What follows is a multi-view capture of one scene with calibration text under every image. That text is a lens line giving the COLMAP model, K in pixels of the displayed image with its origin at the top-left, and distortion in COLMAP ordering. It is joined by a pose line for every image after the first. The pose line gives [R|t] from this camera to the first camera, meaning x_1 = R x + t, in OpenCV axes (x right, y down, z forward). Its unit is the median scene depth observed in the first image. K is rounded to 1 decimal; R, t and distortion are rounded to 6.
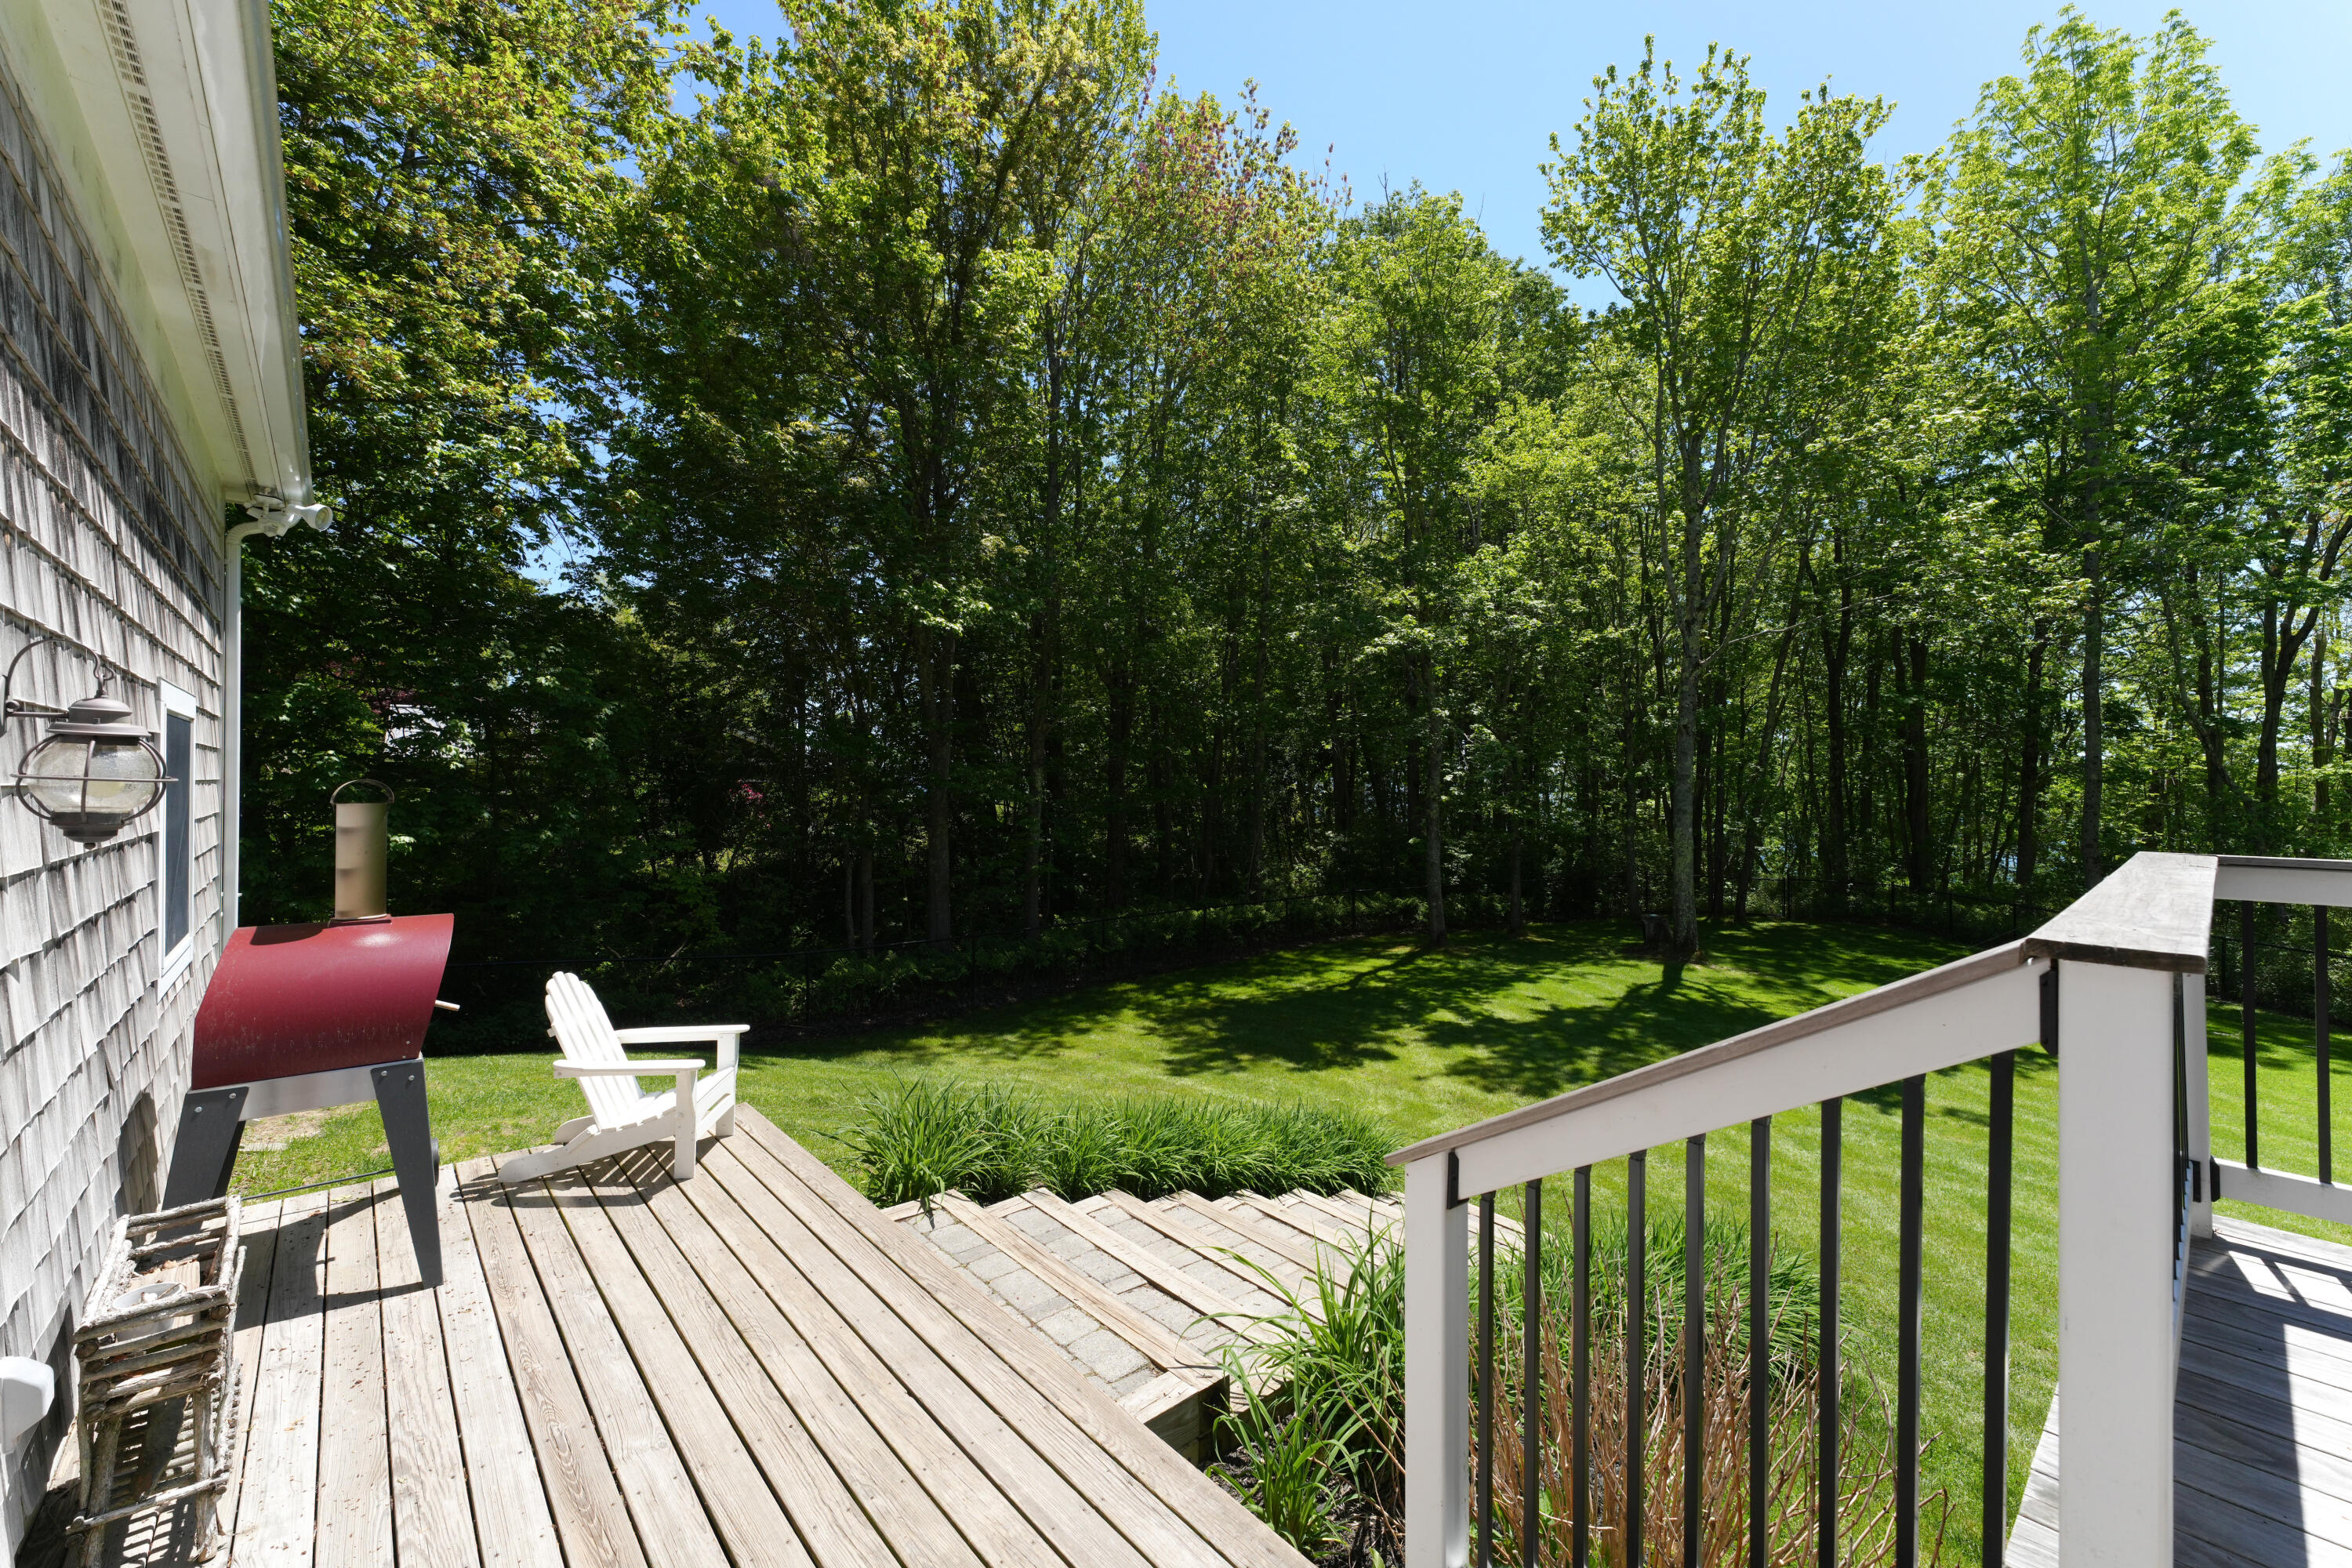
lens RADIAL K [[954.0, 0, 1175.4], [0, 954.0, 777.3], [0, 0, 1]] dist [0.003252, 0.001150]
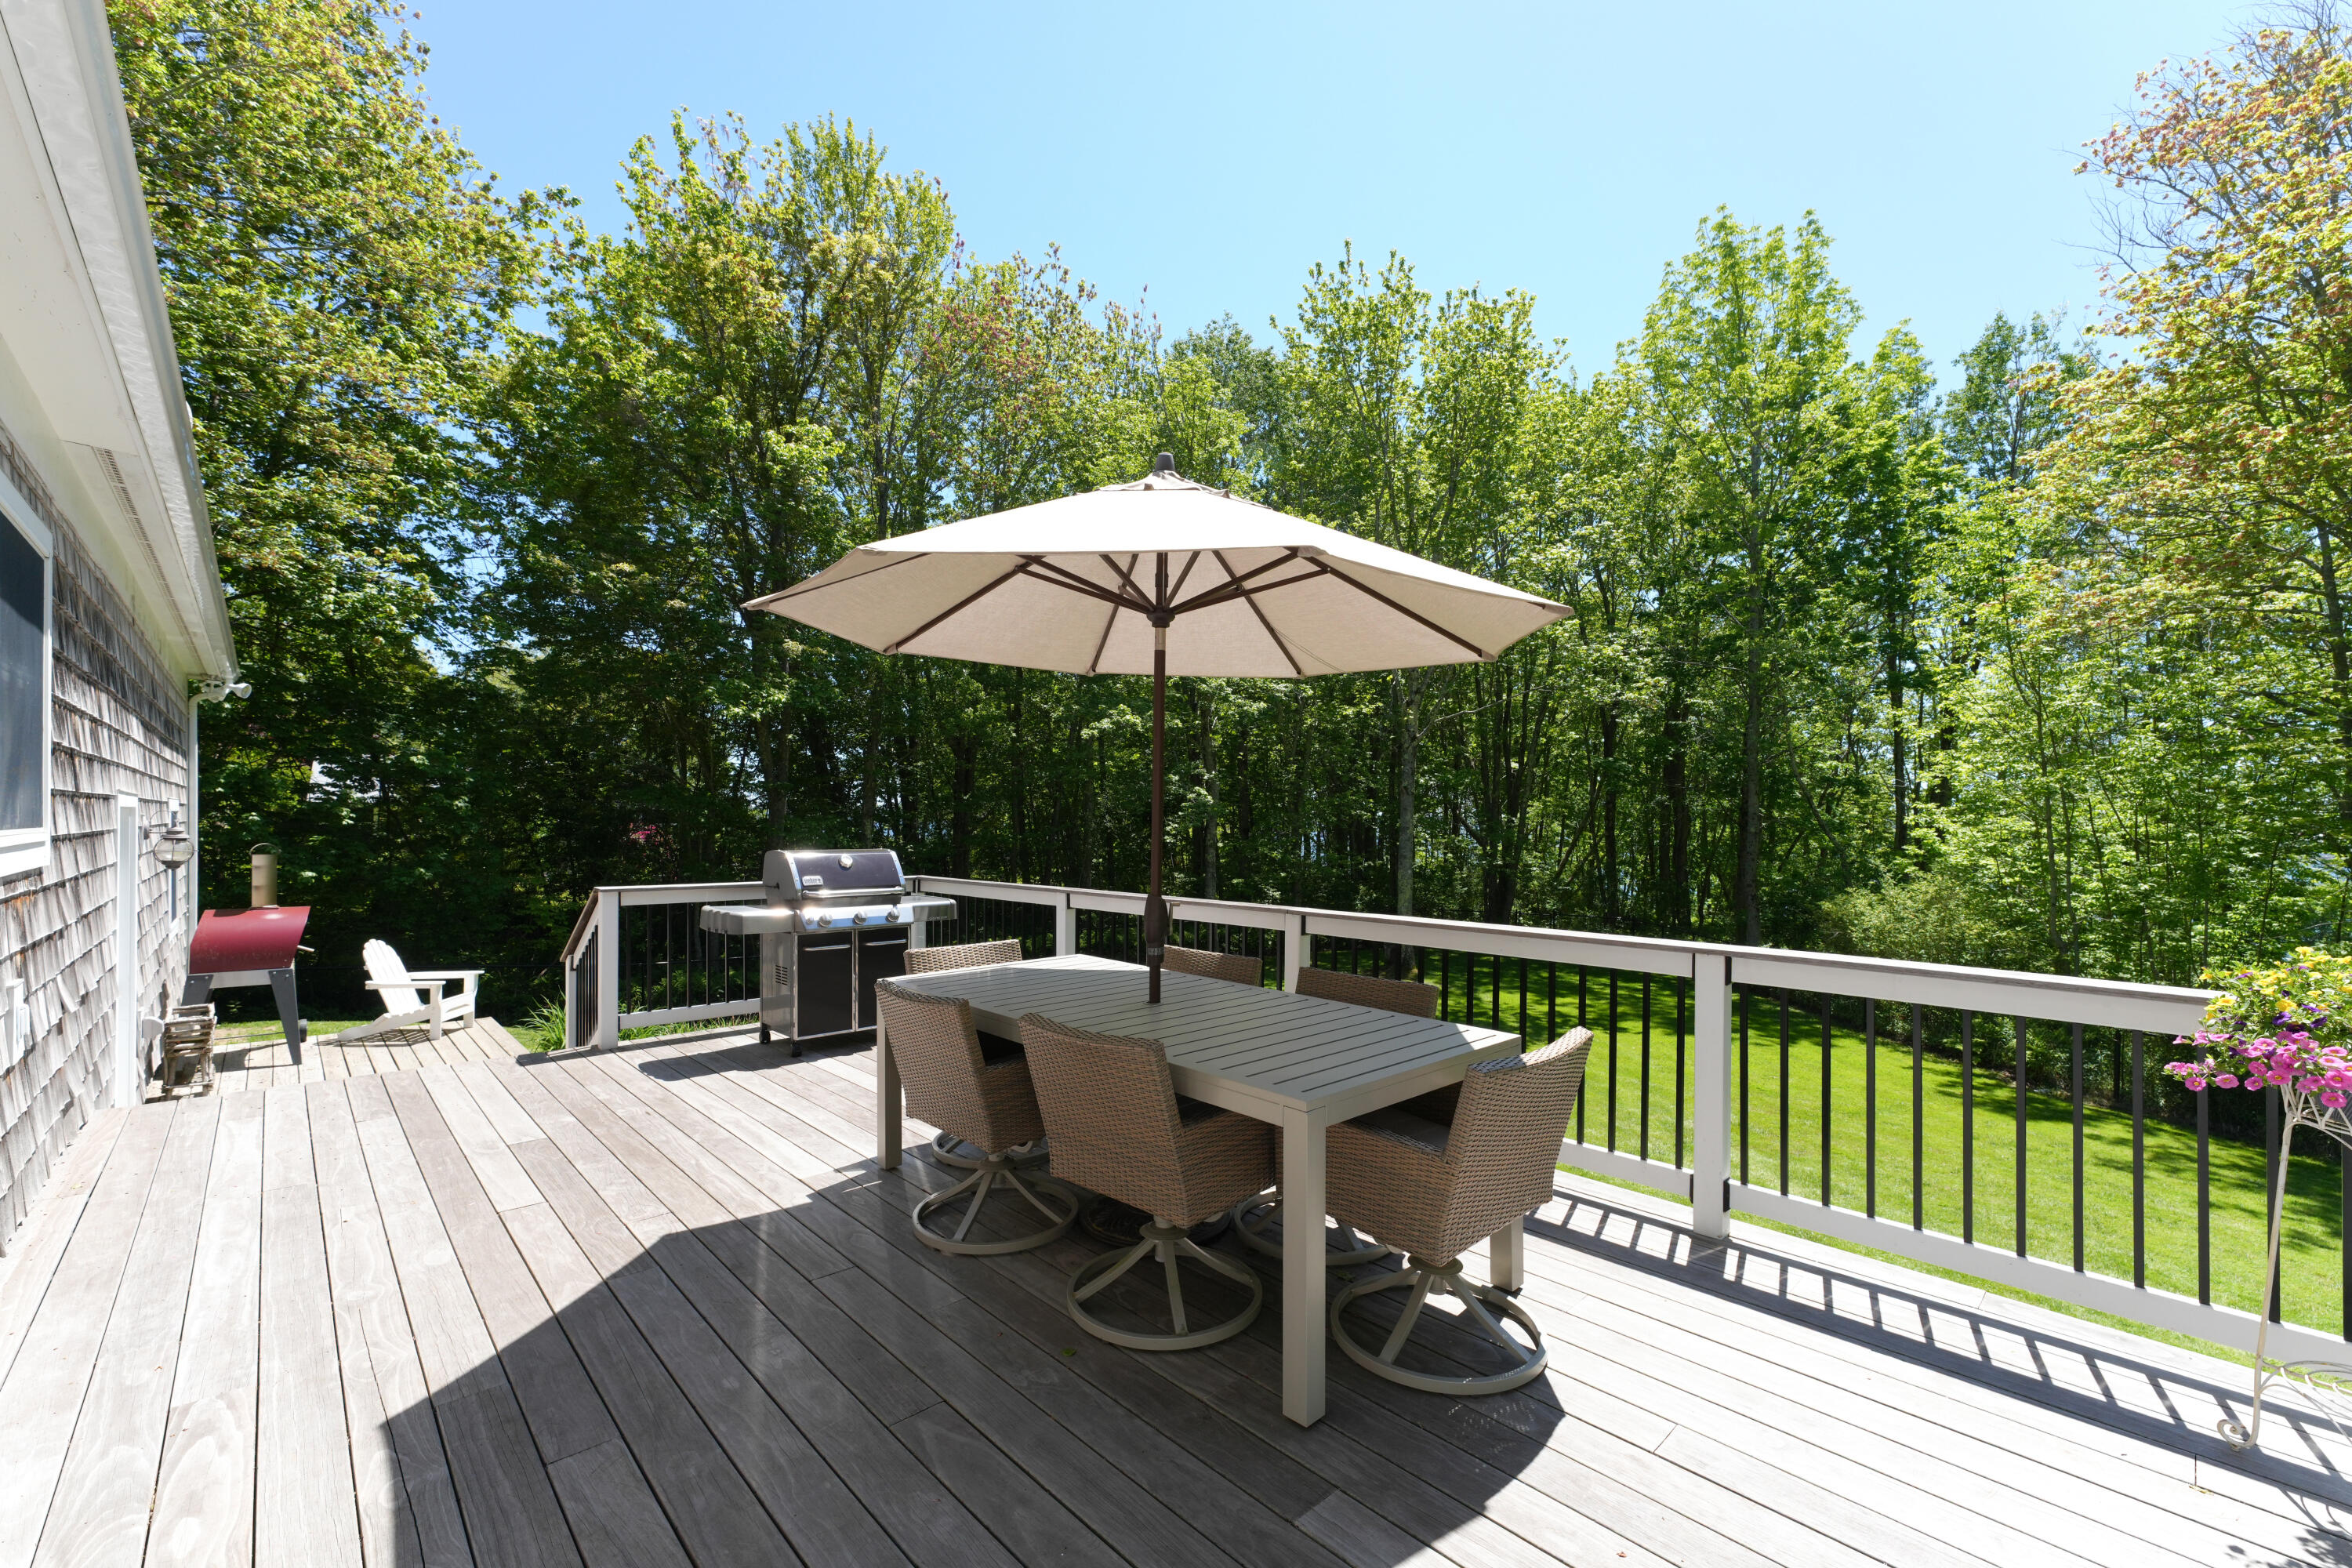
lens RADIAL K [[954.0, 0, 1185.9], [0, 954.0, 831.1], [0, 0, 1]] dist [0.003252, 0.001150]
pose [[0.998959, 0.004051, 0.045432, 0.312807], [-0.004628, 0.999910, 0.012595, -0.017335], [-0.045377, -0.012792, 0.998888, -0.347227]]
